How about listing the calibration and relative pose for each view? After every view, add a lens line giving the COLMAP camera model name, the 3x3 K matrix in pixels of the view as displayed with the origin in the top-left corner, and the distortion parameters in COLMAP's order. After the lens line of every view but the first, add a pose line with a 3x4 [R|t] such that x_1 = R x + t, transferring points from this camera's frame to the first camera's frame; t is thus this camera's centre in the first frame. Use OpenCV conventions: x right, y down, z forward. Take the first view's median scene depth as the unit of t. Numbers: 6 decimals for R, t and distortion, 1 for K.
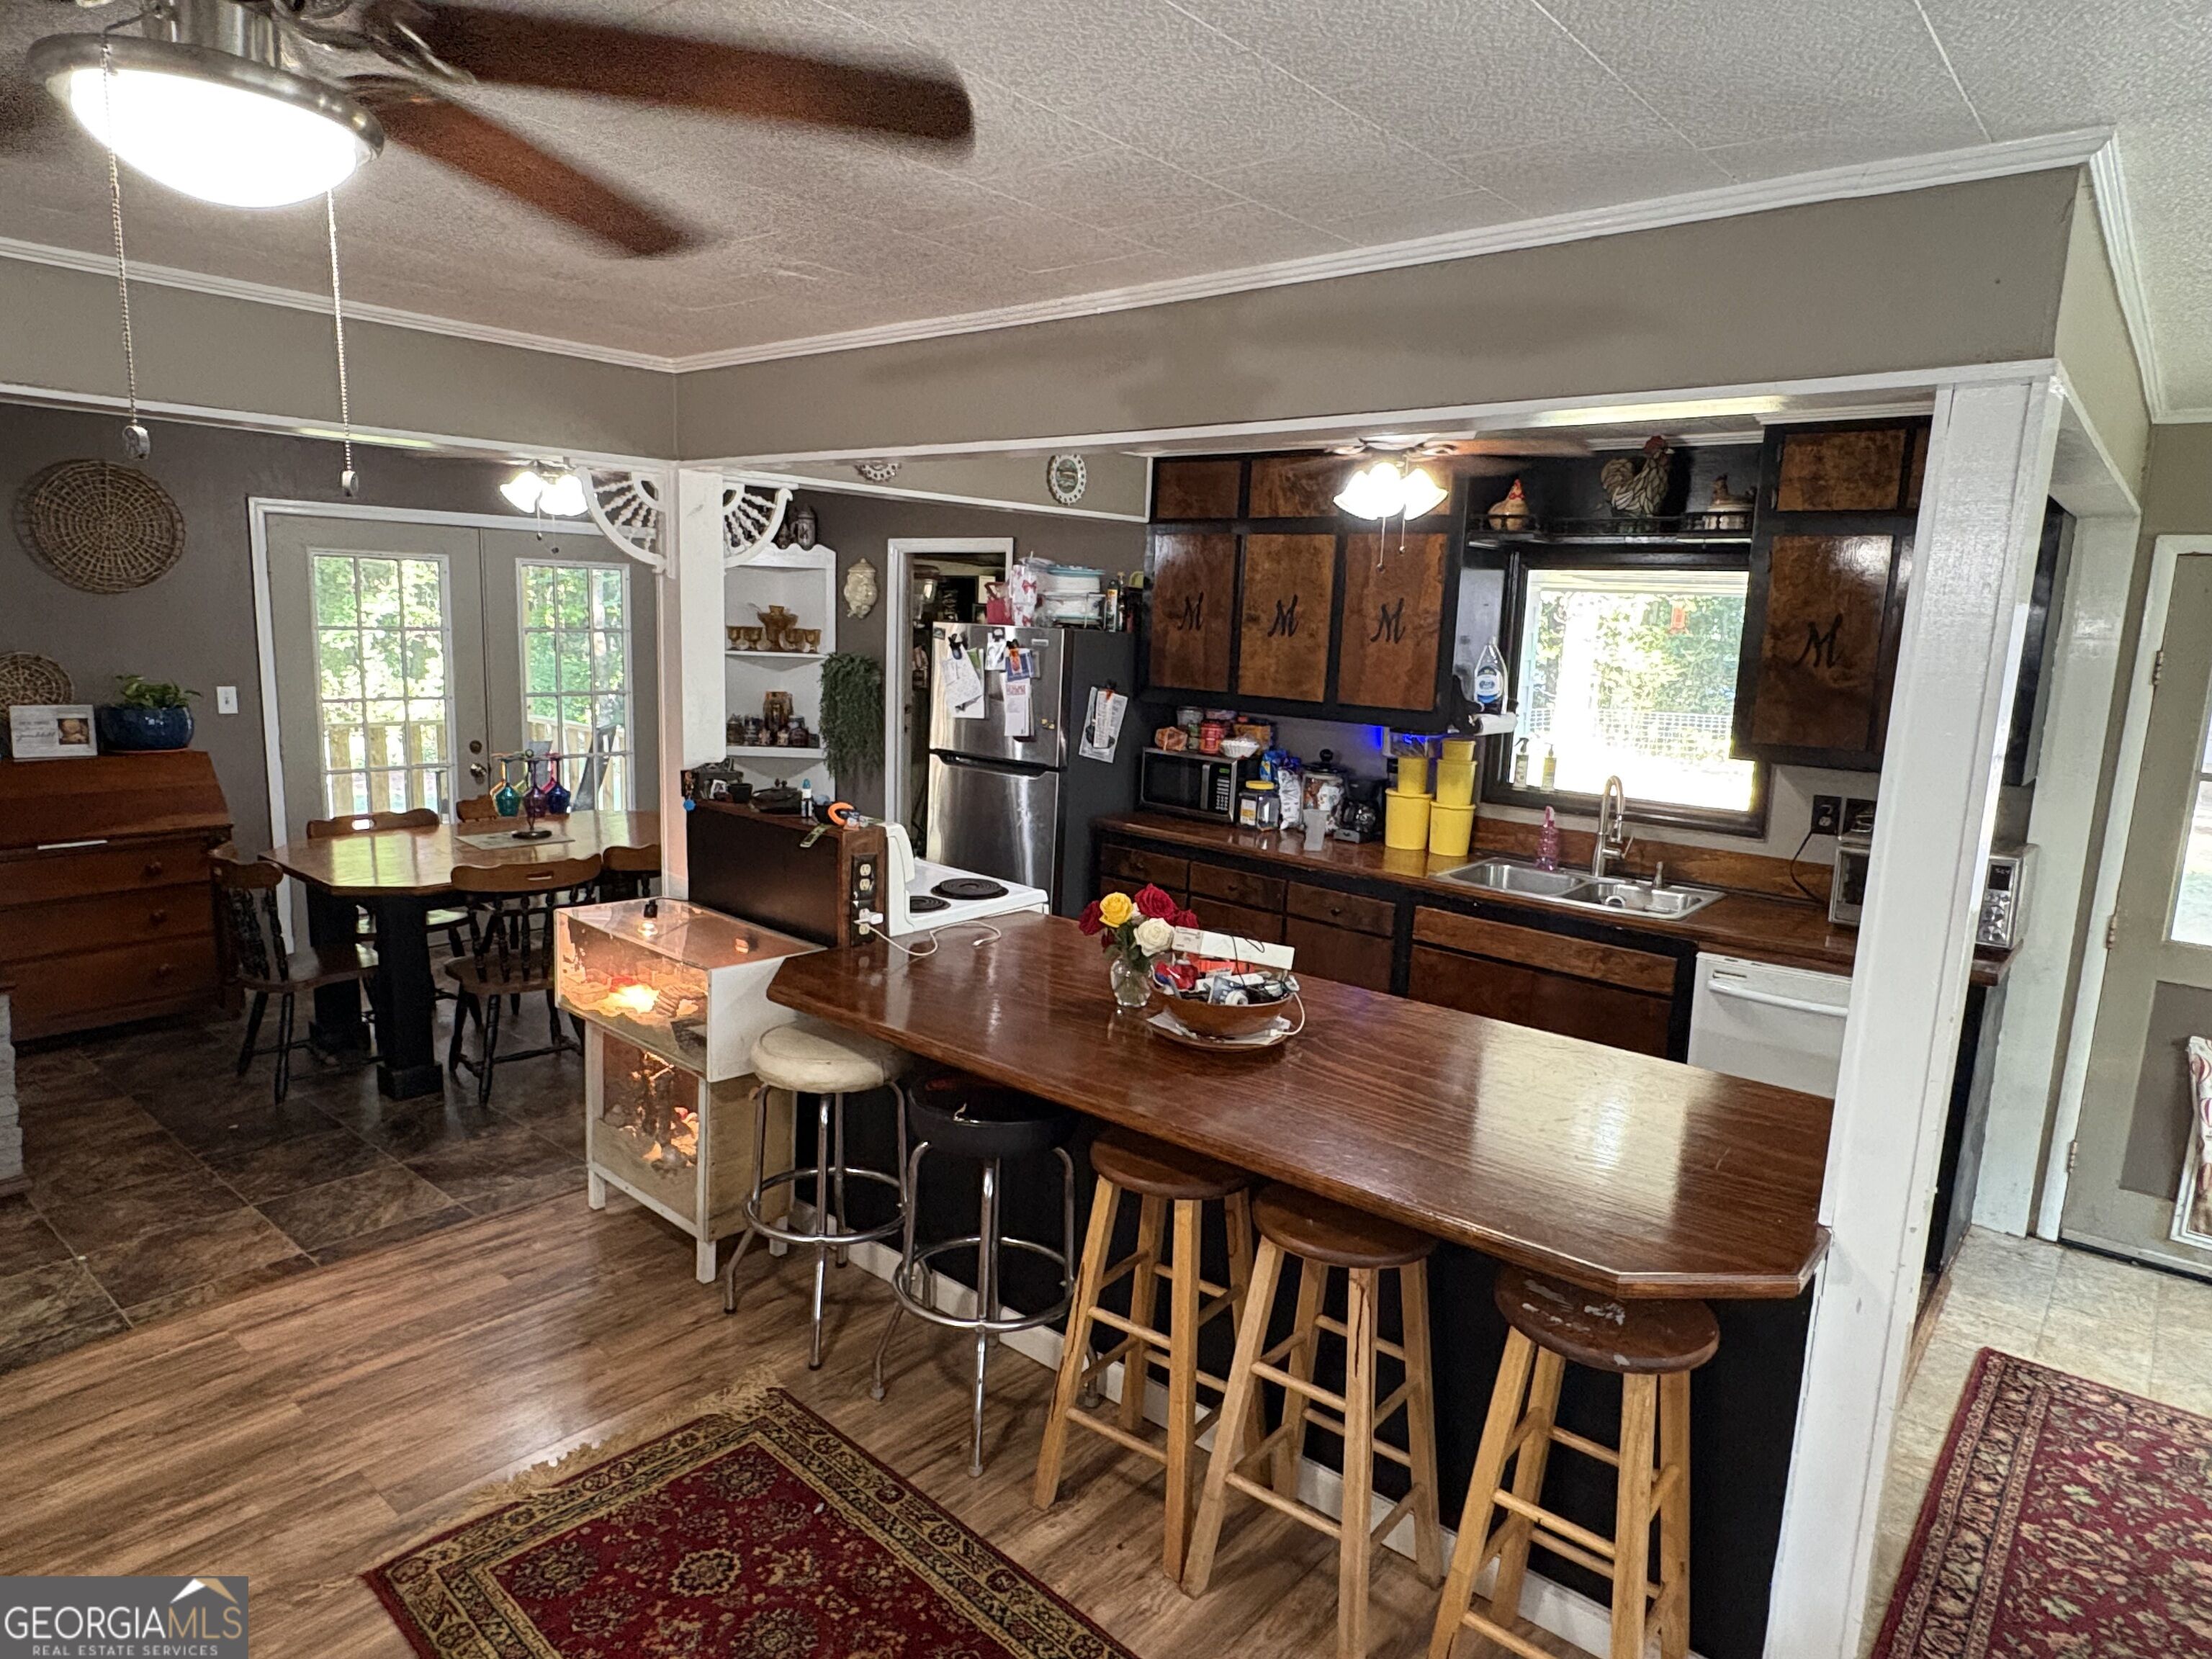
lens RADIAL K [[1310.8, 0, 1104.6], [0, 1310.8, 827.8], [0, 0, 1]] dist [0.000426, 0.003580]
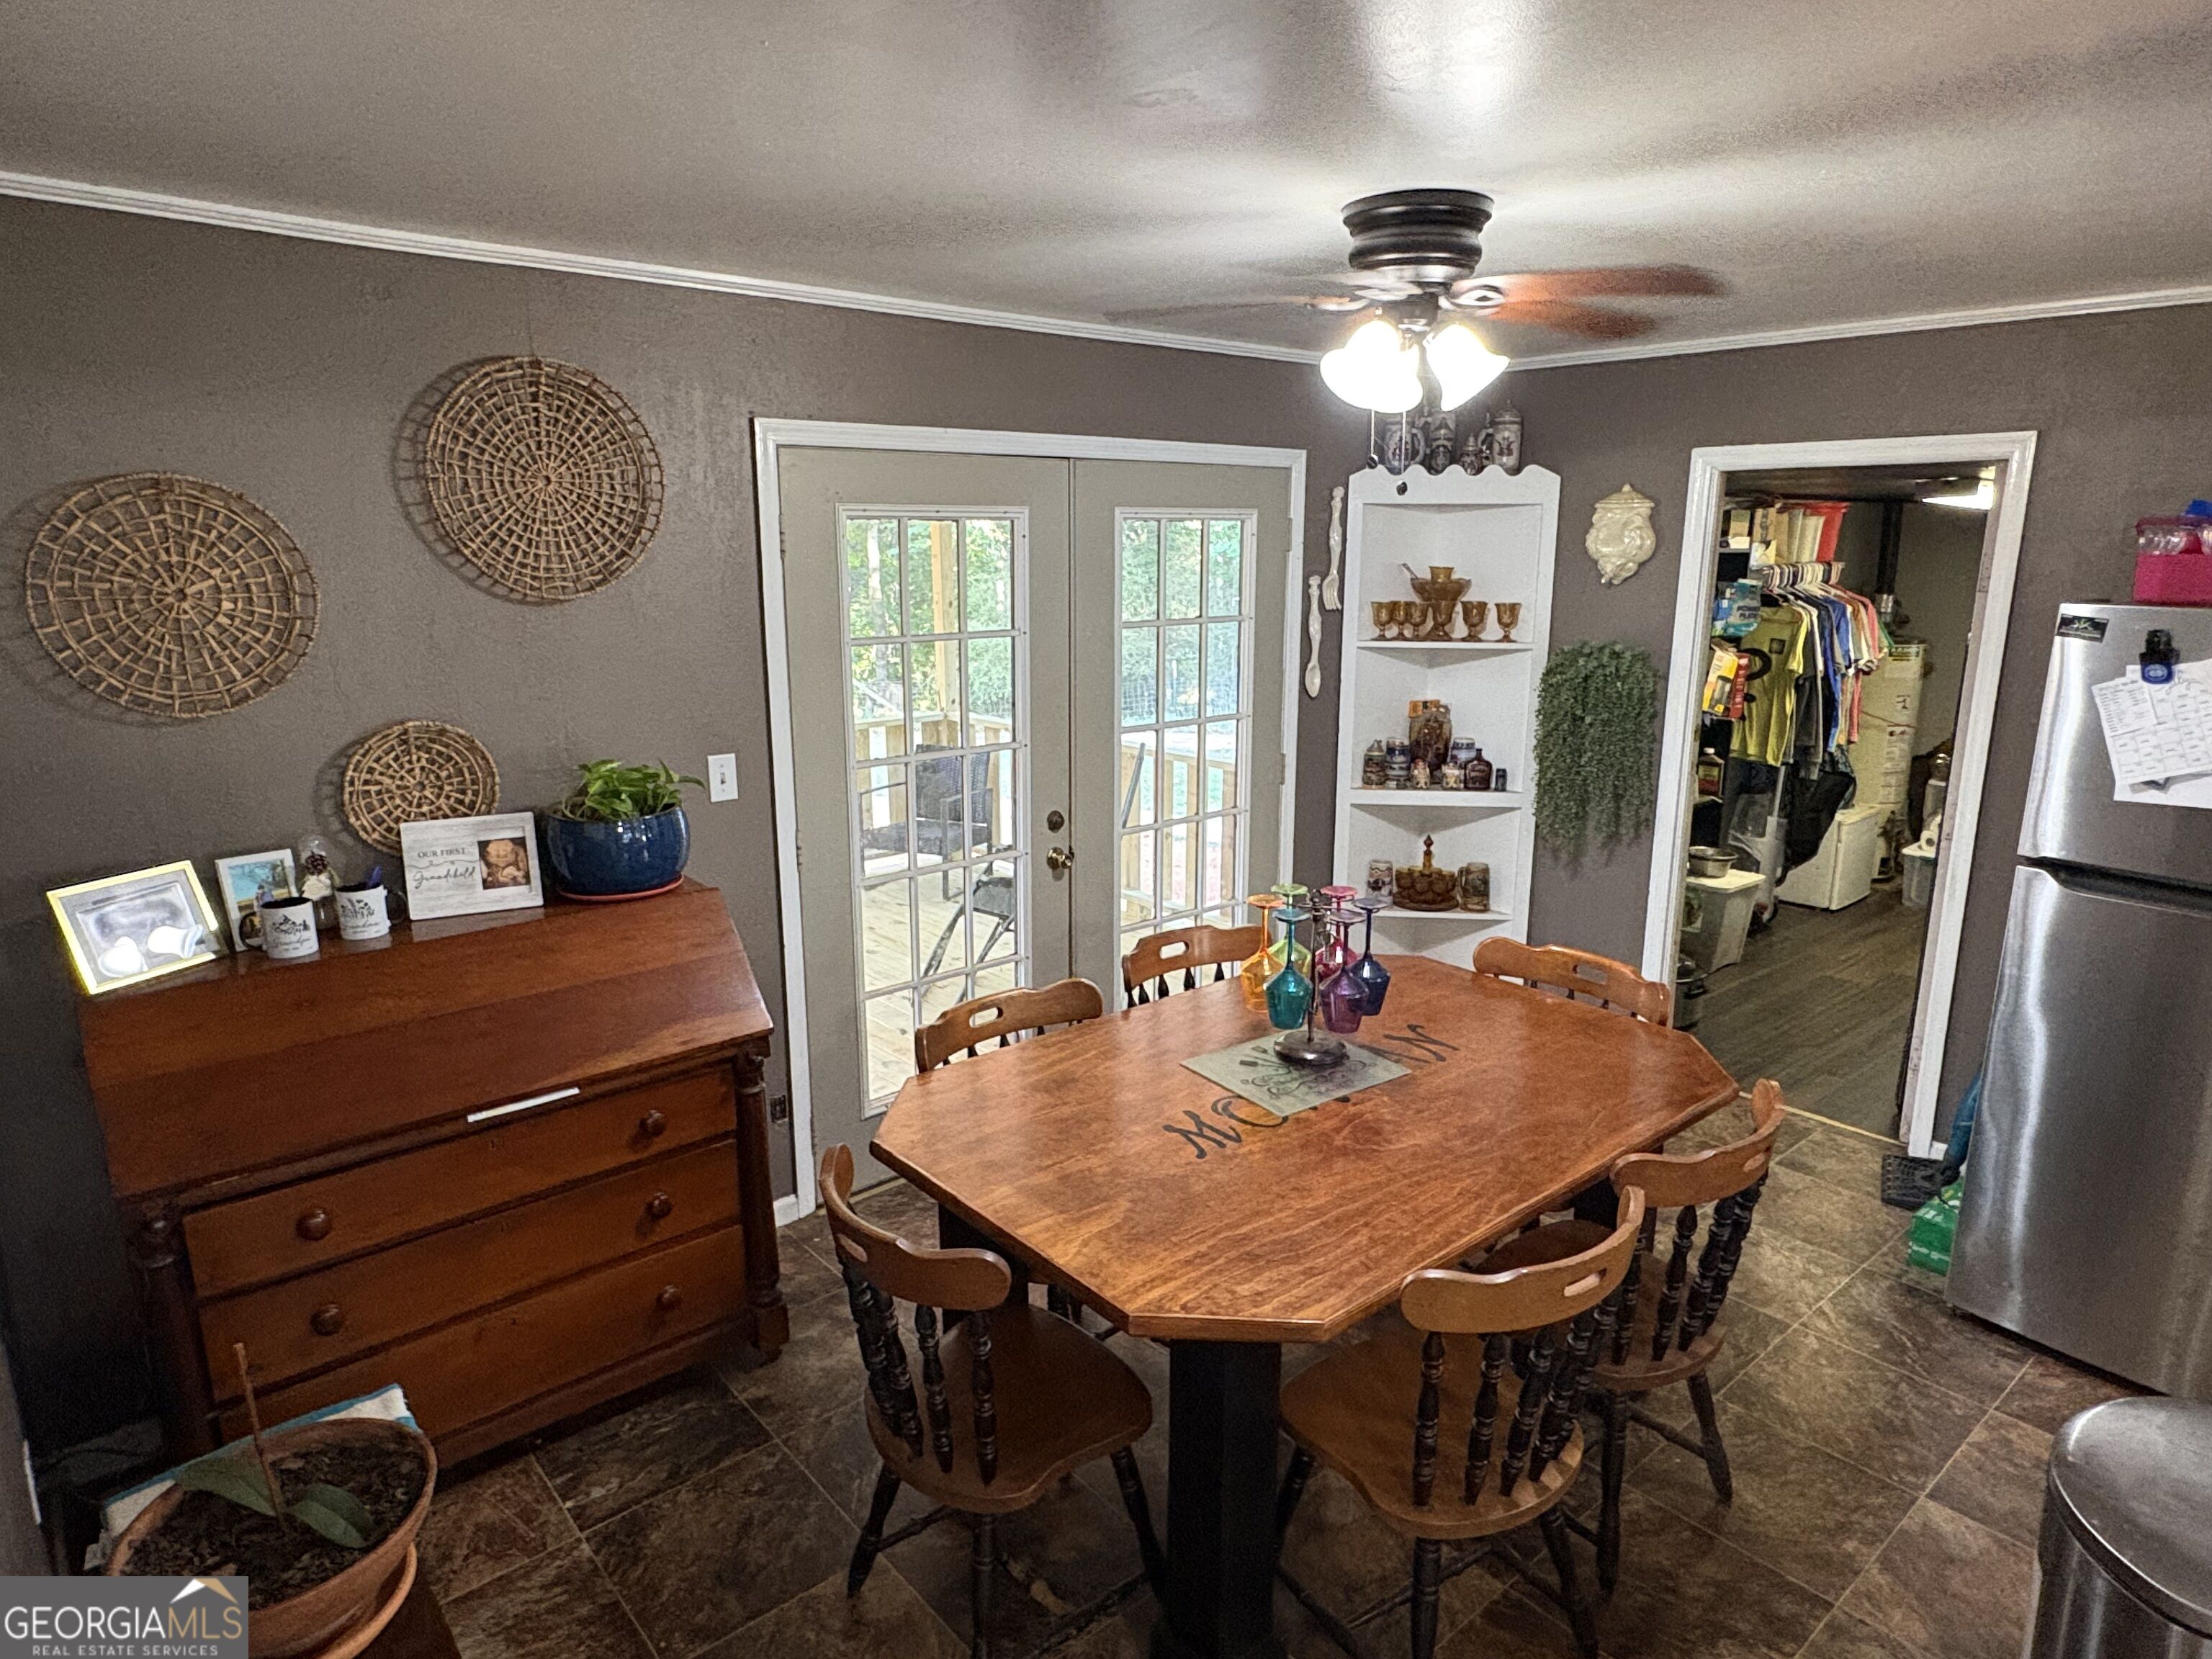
lens RADIAL K [[1310.8, 0, 1108.7], [0, 1310.8, 827.6], [0, 0, 1]] dist [0.000426, 0.003580]
pose [[0.985560, -0.002654, -0.169303, -0.391042], [0.010679, 0.998861, 0.046507, -0.097151], [0.168987, -0.047644, 0.984466, 0.445167]]
